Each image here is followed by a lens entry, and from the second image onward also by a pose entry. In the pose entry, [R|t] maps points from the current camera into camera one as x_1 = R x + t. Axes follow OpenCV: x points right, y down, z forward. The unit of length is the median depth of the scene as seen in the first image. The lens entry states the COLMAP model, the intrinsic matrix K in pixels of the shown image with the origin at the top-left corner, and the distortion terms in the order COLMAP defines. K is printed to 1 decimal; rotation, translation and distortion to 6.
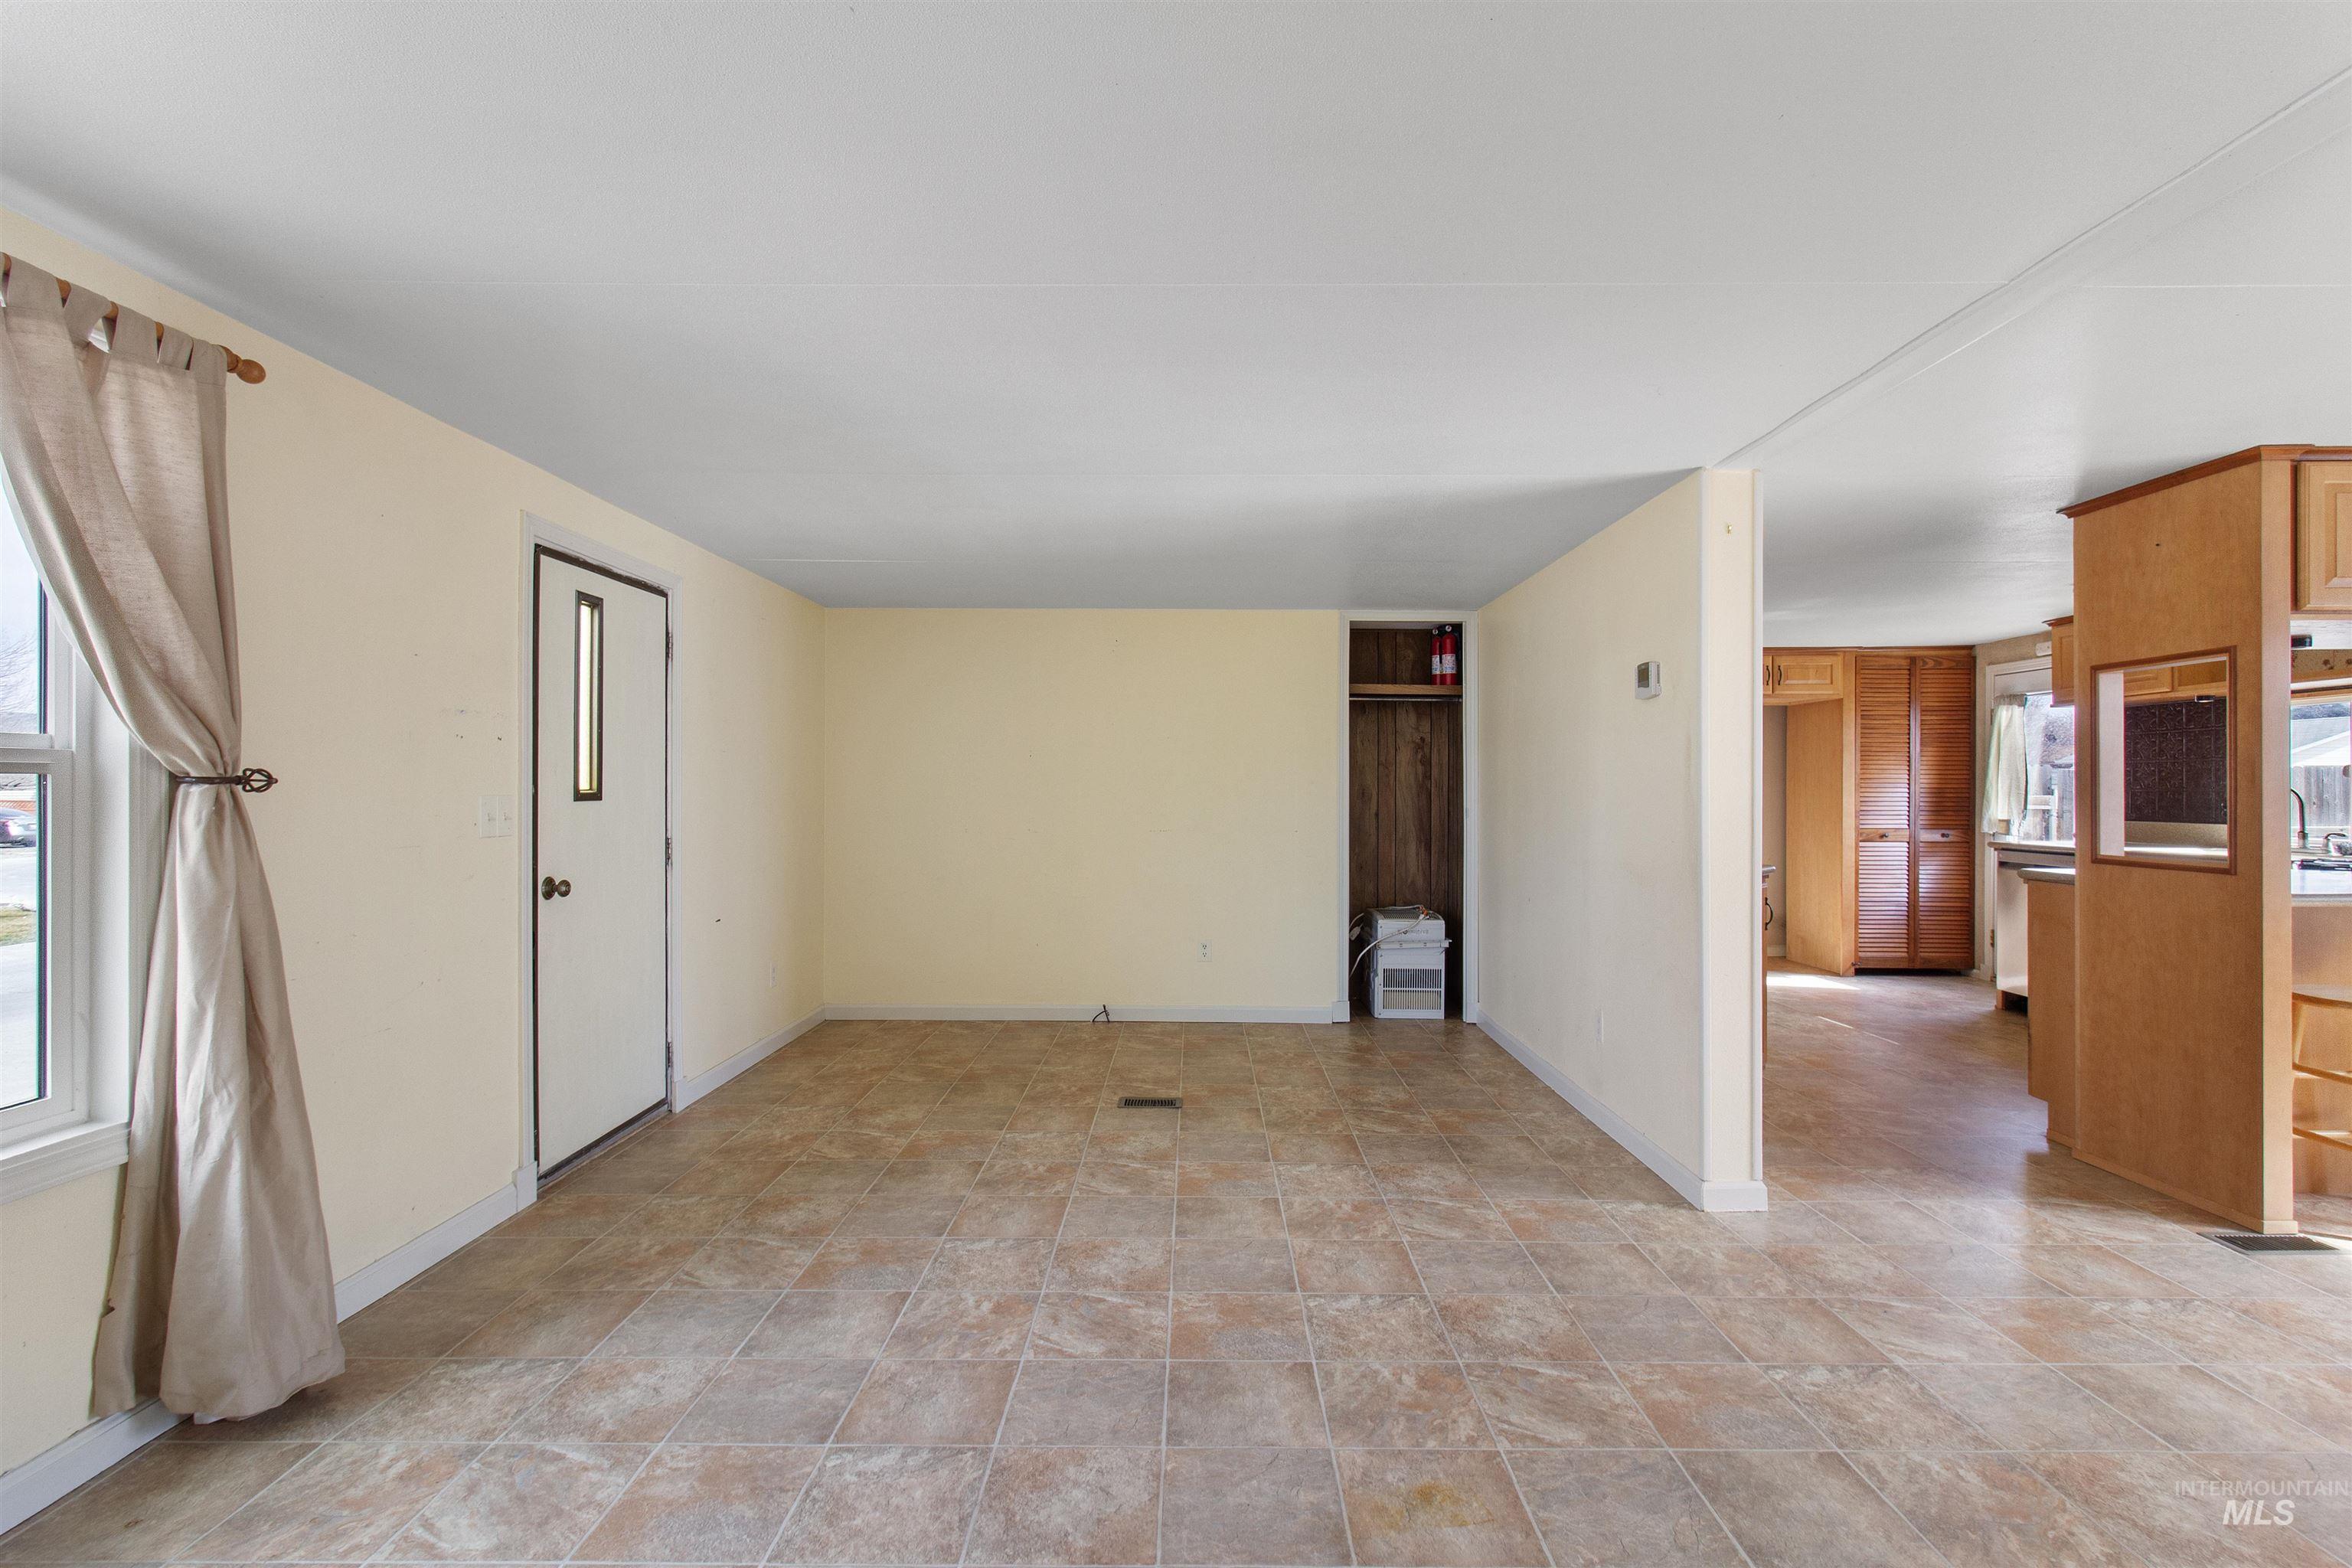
lens RADIAL K [[1091.0, 0, 1185.9], [0, 1091.0, 786.4], [0, 0, 1]] dist [0.001372, 0.000222]
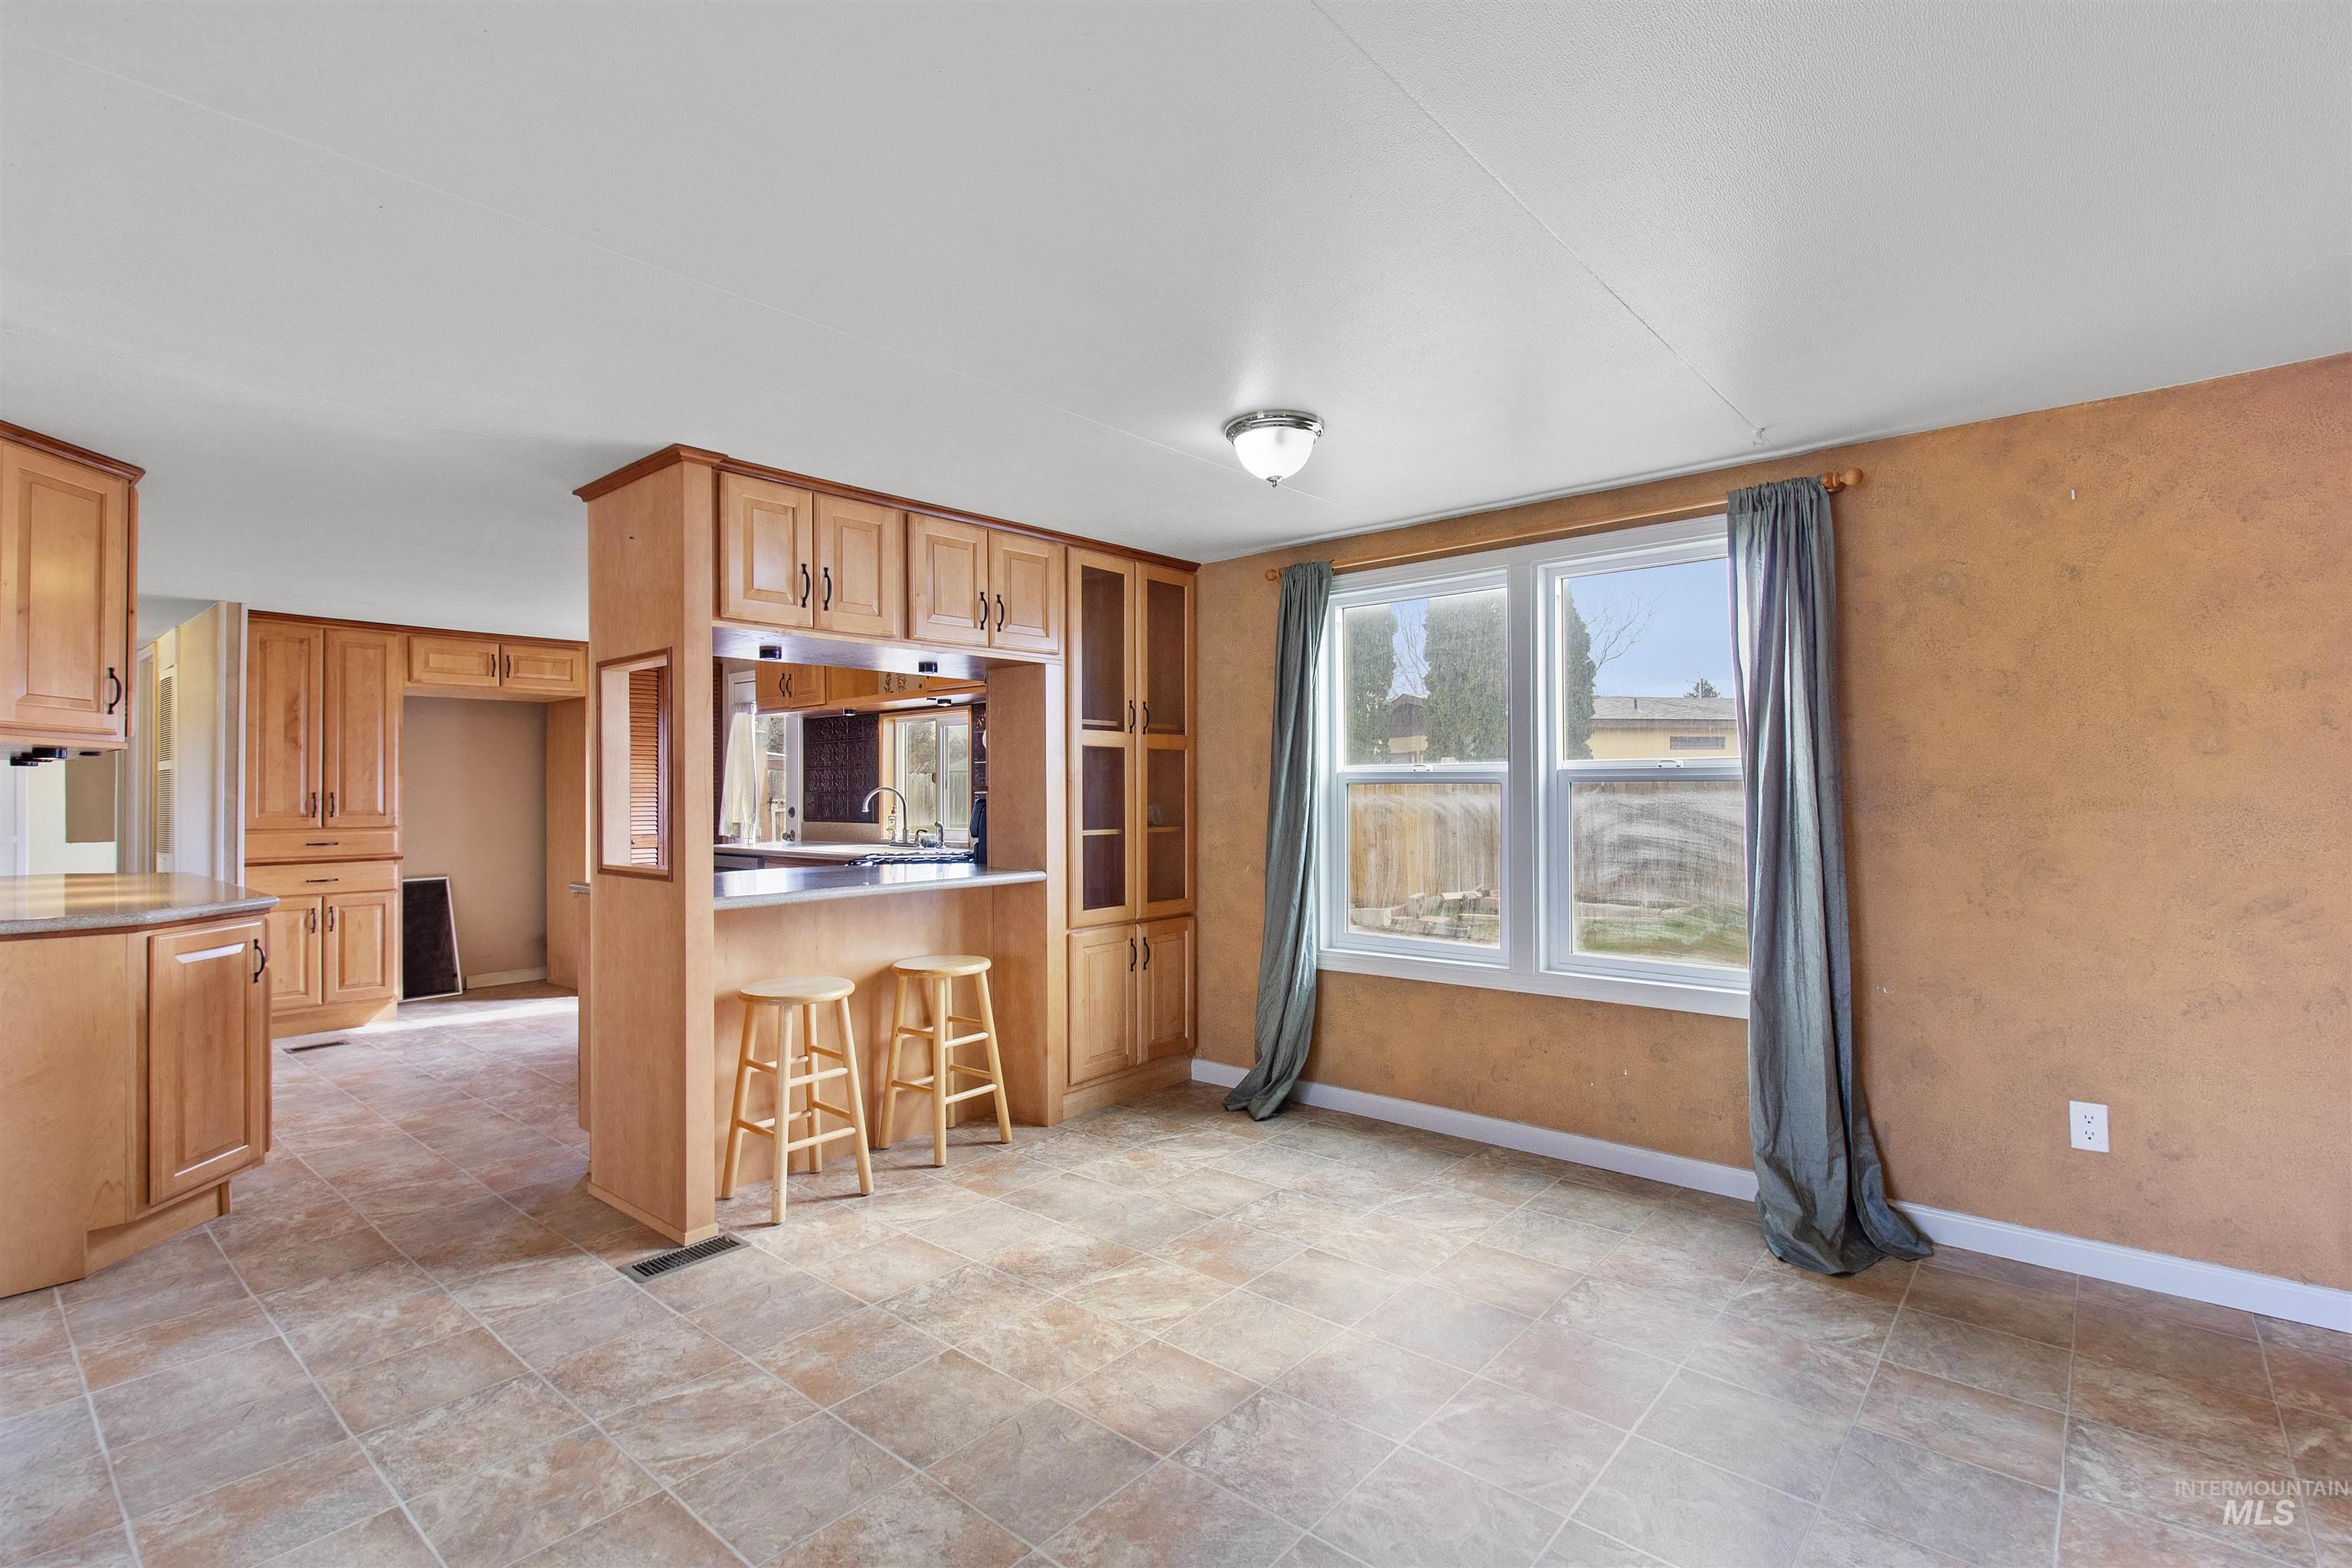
lens RADIAL K [[1086.3, 0, 1181.5], [0, 1086.3, 785.1], [0, 0, 1]] dist [0.002245, -0.000089]
pose [[0.644801, -0.000400, 0.764350, 0.473551], [0.004517, 0.999984, -0.003288, -0.000155], [-0.764337, 0.005573, 0.644793, 0.023108]]
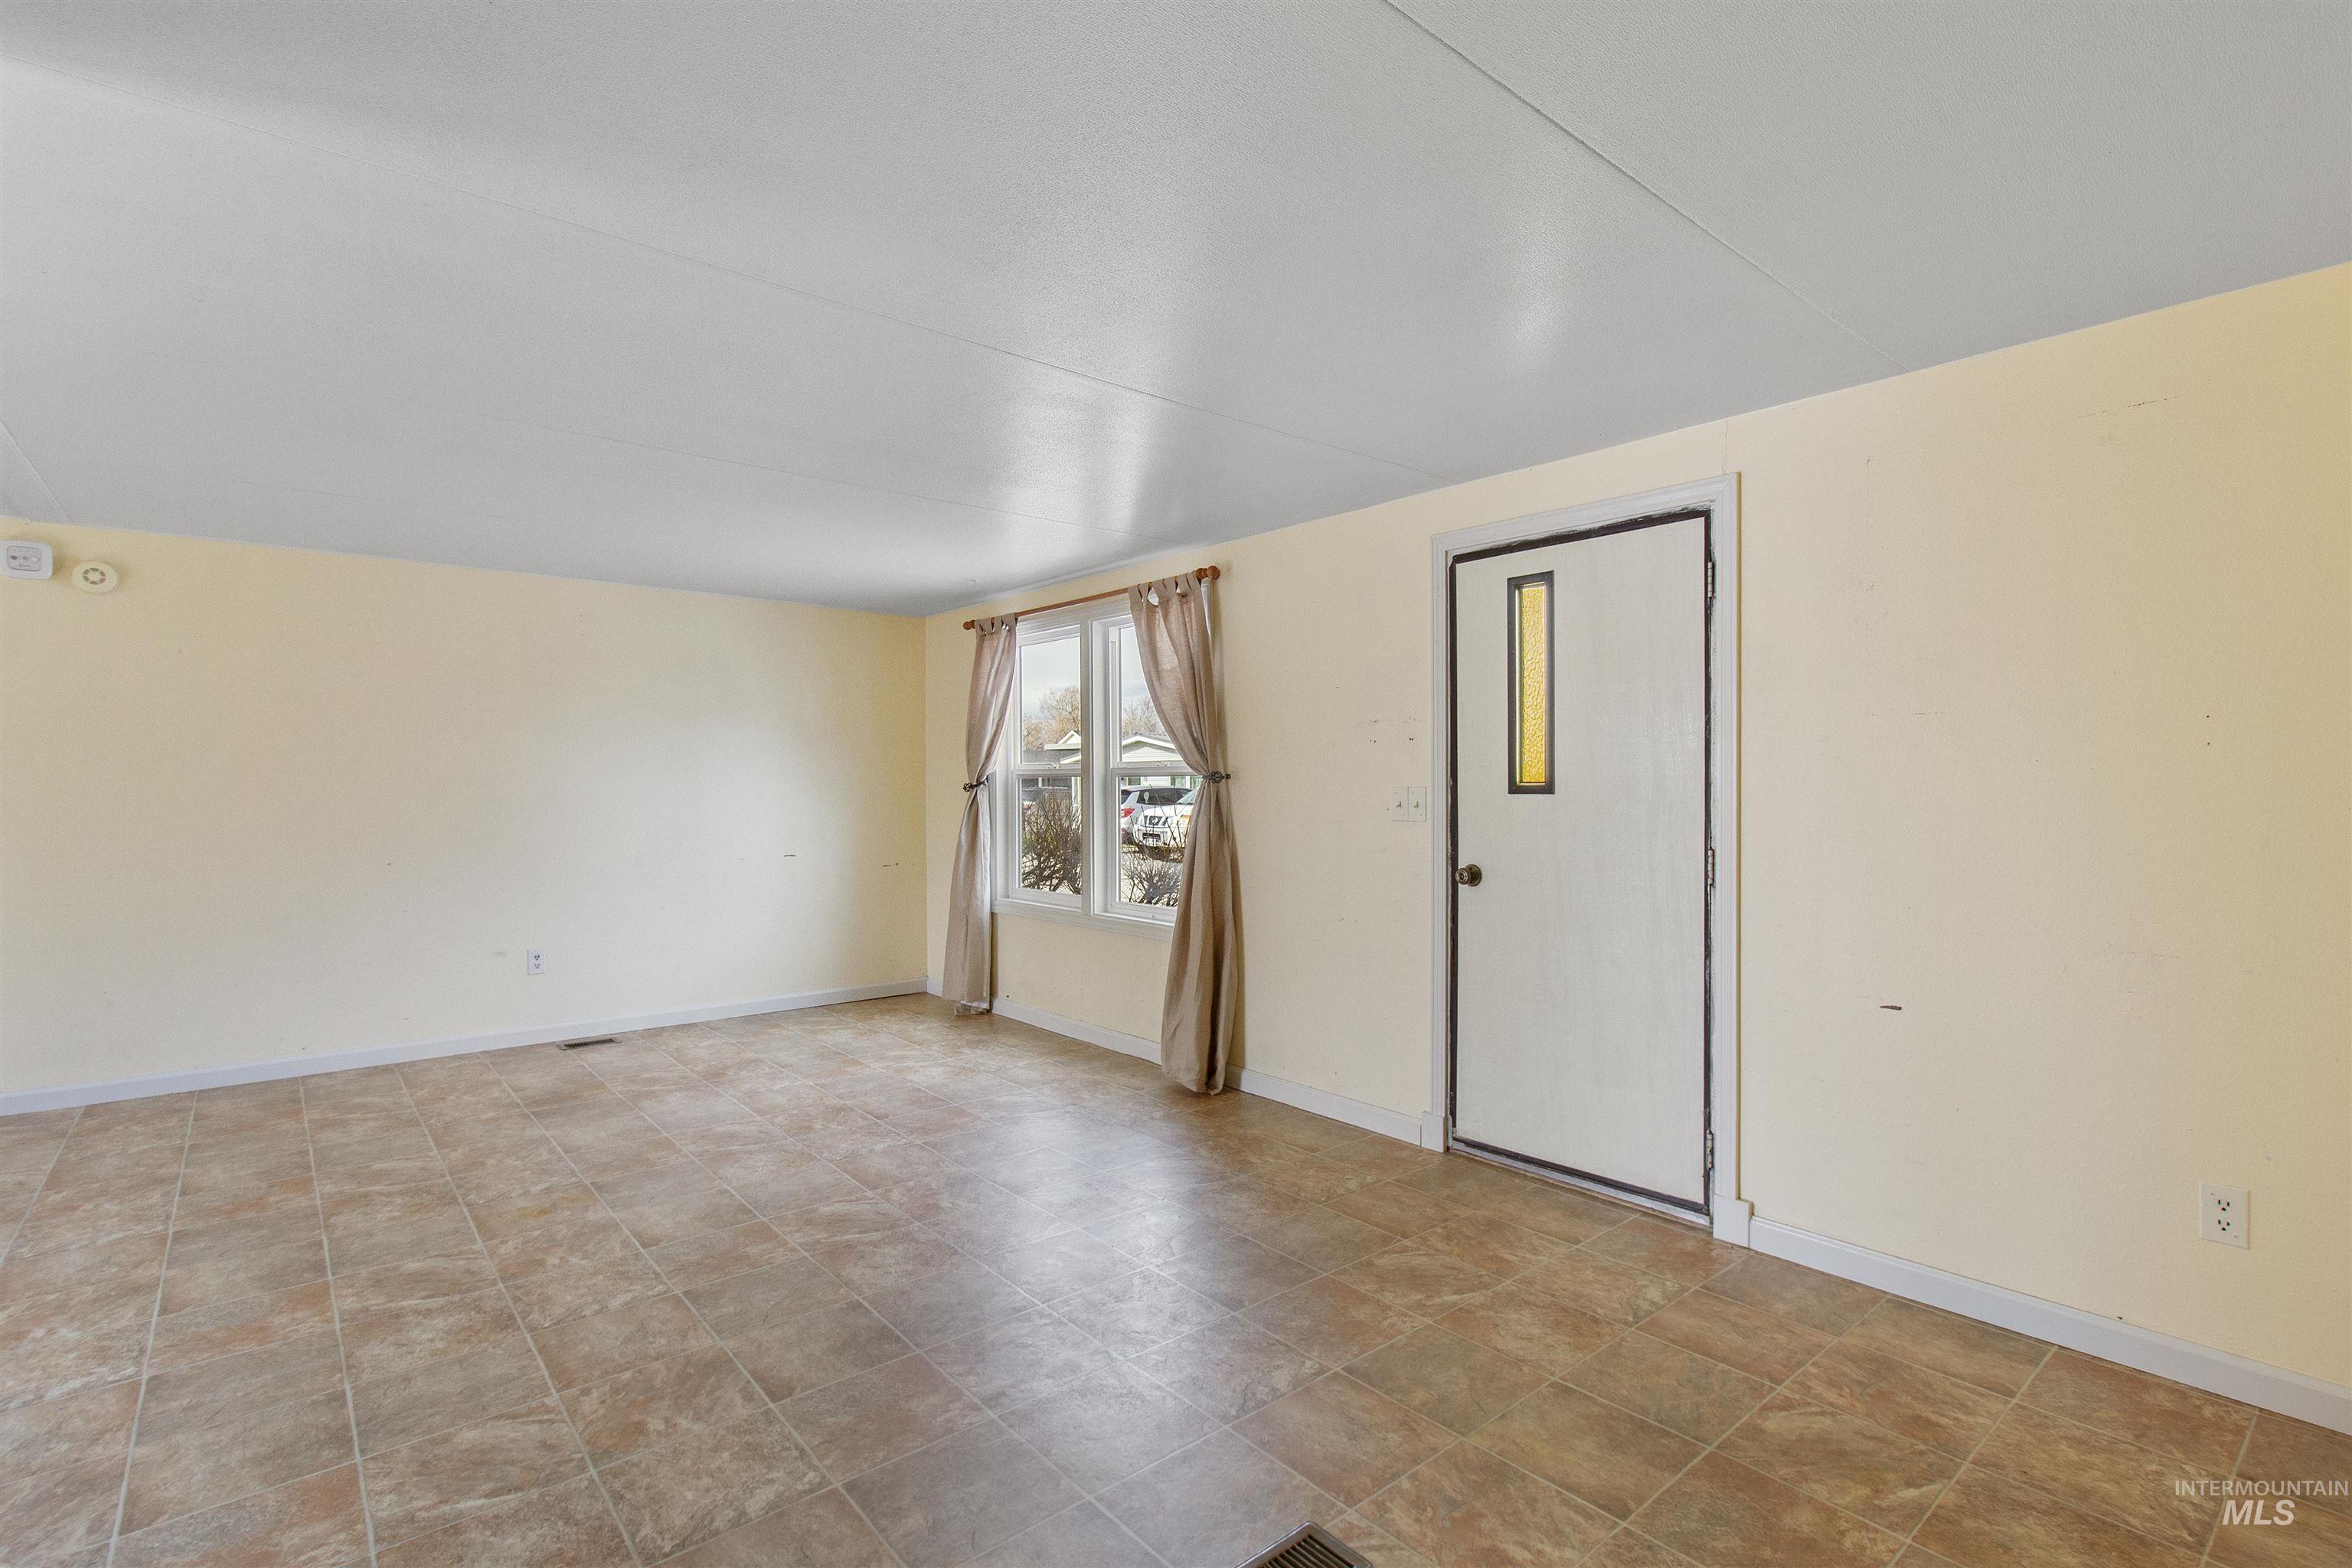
lens RADIAL K [[1091.0, 0, 1185.9], [0, 1091.0, 786.4], [0, 0, 1]] dist [0.001372, 0.000222]
pose [[-0.755094, -0.000245, -0.655617, 0.319707], [-0.000138, 1.000000, -0.000214, 0.007976], [0.655617, -0.000071, -0.755094, 1.620960]]
